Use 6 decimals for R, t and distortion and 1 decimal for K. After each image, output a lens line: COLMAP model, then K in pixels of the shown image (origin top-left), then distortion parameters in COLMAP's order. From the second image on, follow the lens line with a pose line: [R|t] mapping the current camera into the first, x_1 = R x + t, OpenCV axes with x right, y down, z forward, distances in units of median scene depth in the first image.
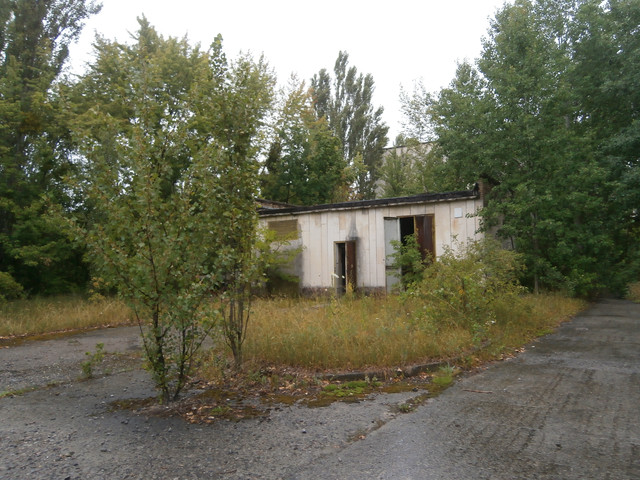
lens RADIAL K [[518.9, 0, 317.9], [0, 518.9, 238.8], [0, 0, 1]] dist [-0.056091, 0.032816]
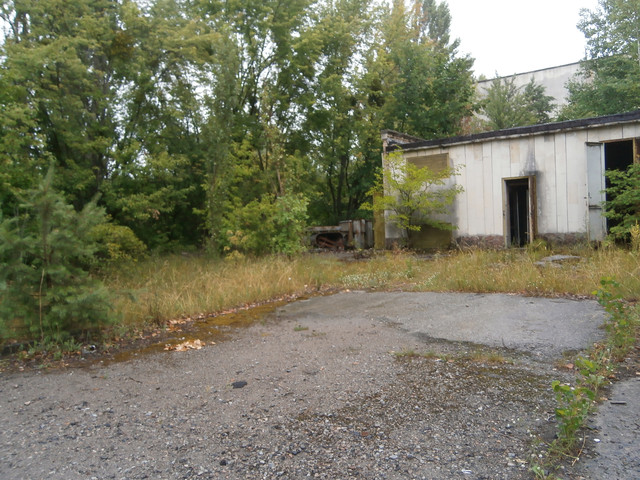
lens RADIAL K [[518.9, 0, 322.7], [0, 518.9, 241.0], [0, 0, 1]] dist [-0.056091, 0.032816]
pose [[0.996154, -0.024619, -0.084096, -0.178497], [0.032762, 0.994758, 0.096870, 0.015299], [0.081270, -0.099252, 0.991738, 0.184942]]
